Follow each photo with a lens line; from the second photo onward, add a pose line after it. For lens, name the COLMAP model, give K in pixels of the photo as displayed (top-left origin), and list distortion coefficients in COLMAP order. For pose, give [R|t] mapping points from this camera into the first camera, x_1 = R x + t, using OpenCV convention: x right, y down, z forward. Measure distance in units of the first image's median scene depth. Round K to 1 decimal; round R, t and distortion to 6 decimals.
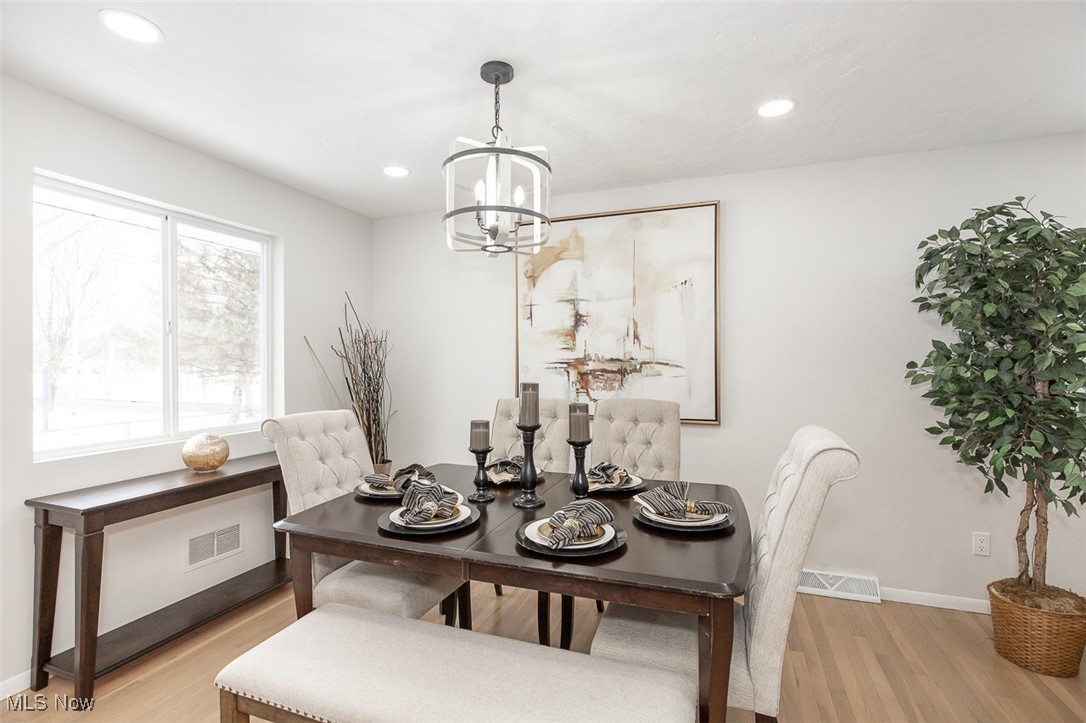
lens RADIAL K [[495.6, 0, 543.0], [0, 495.6, 361.5], [0, 0, 1]] dist [-0.009877, 0.000422]
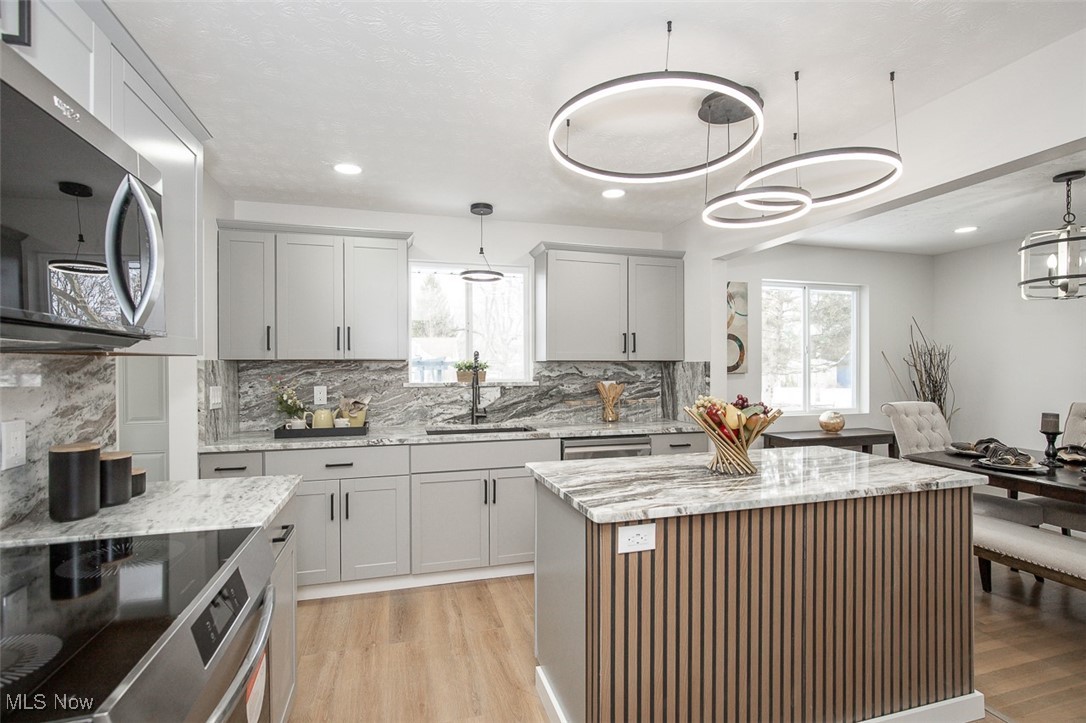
lens RADIAL K [[508.1, 0, 541.3], [0, 508.1, 368.2], [0, 0, 1]] dist [-0.004159, -0.000793]
pose [[0.605591, 0.008987, -0.795725, 0.095946], [0.000474, 0.999932, 0.011654, -0.021458], [0.795776, -0.007435, 0.605545, -0.708916]]
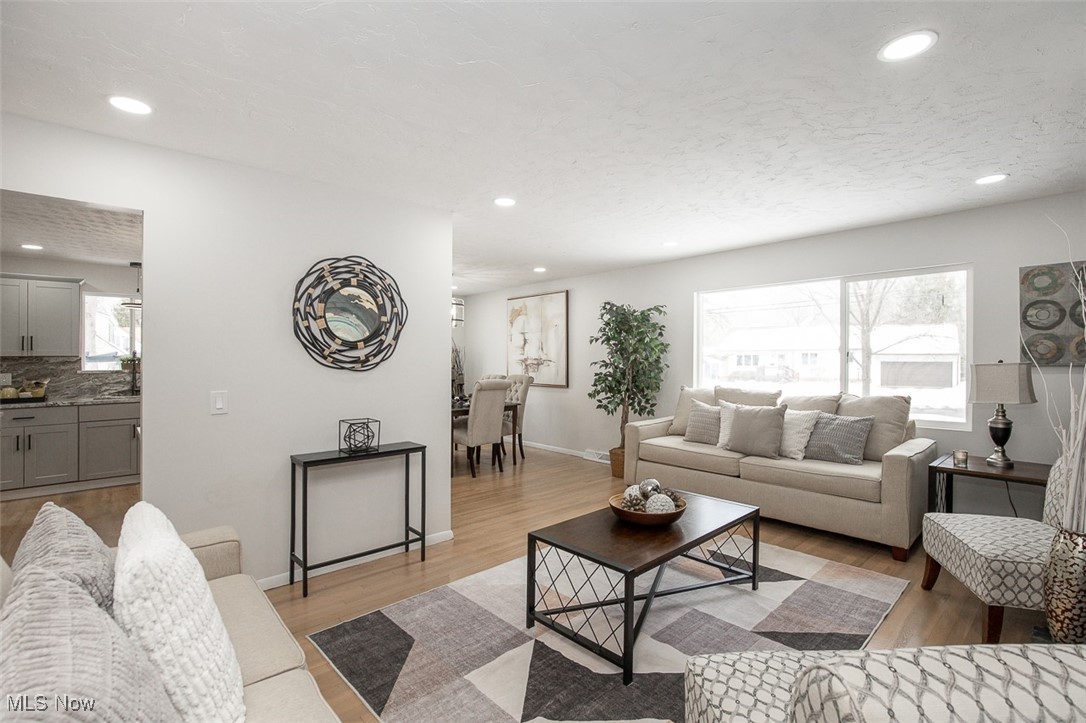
lens RADIAL K [[502.4, 0, 539.4], [0, 502.4, 354.6], [0, 0, 1]] dist [-0.009680, 0.000883]
pose [[0.888170, -0.004980, -0.459487, 1.249773], [0.004613, 0.999988, -0.001921, -0.020841], [0.459491, -0.000414, 0.888182, -1.073614]]
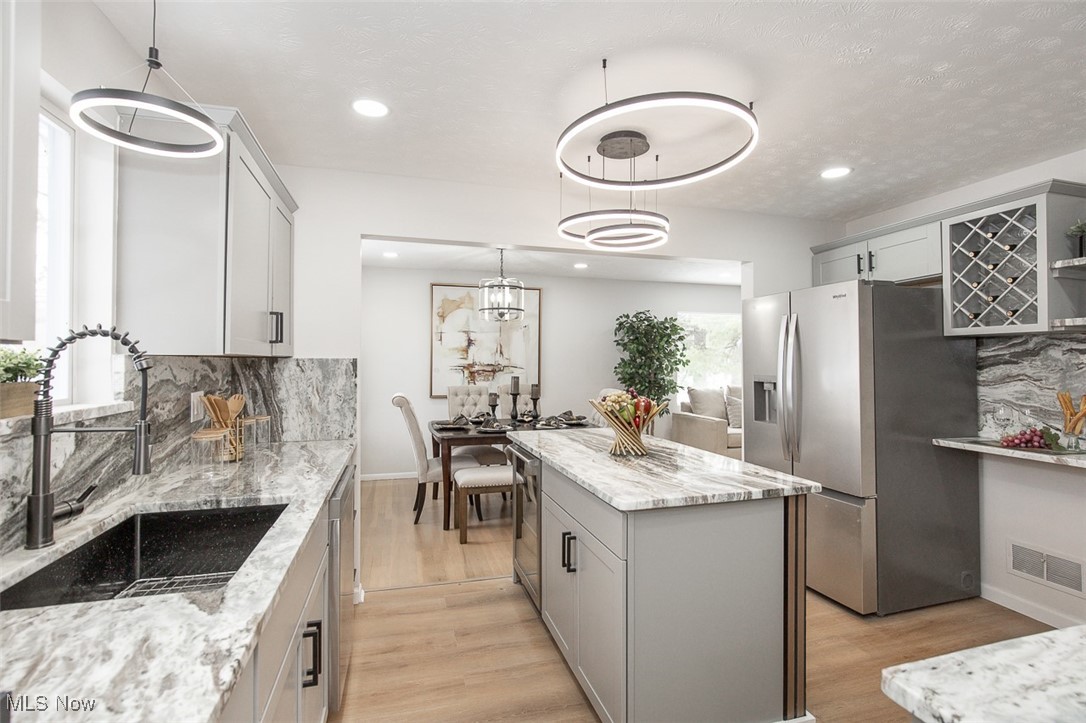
lens RADIAL K [[502.4, 0, 539.4], [0, 502.4, 354.6], [0, 0, 1]] dist [-0.009680, 0.000883]
pose [[0.806215, 0.012128, 0.591499, -0.844487], [-0.006599, 0.999912, -0.011507, -0.021966], [-0.591586, 0.005374, 0.806224, -0.654069]]
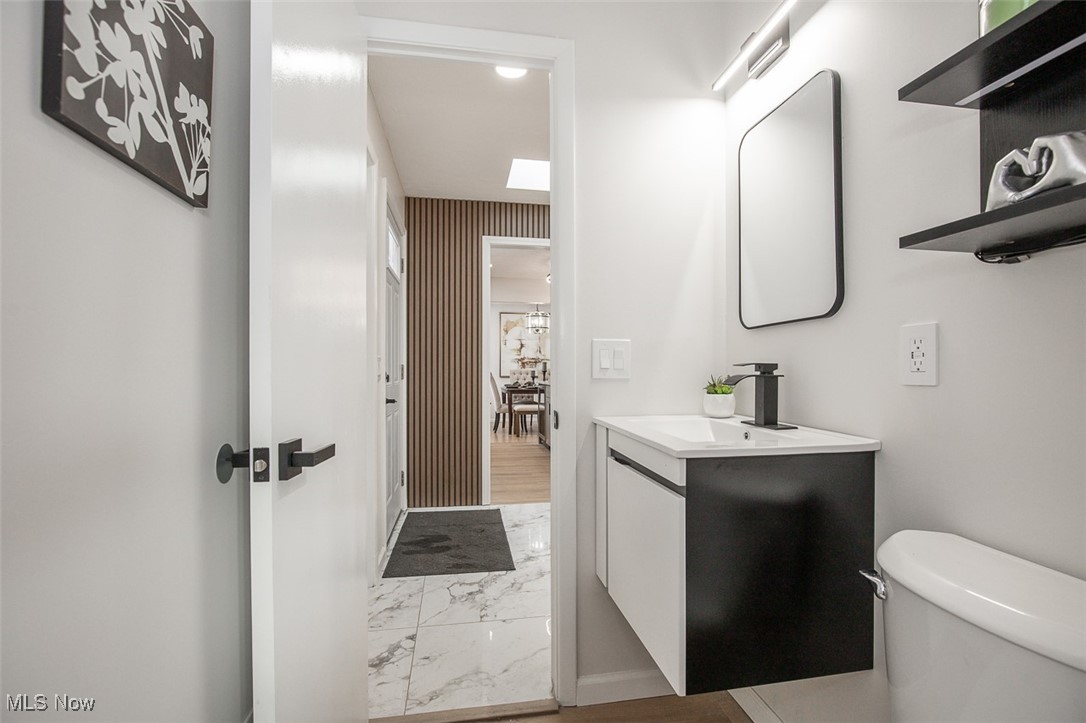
lens RADIAL K [[500.6, 0, 543.9], [0, 500.6, 365.3], [0, 0, 1]] dist [-0.008467, 0.000946]
pose [[0.863050, 0.007612, 0.505060, -1.481067], [-0.004594, 0.999963, -0.007221, 0.065409], [-0.505097, 0.003912, 0.863054, -1.902006]]
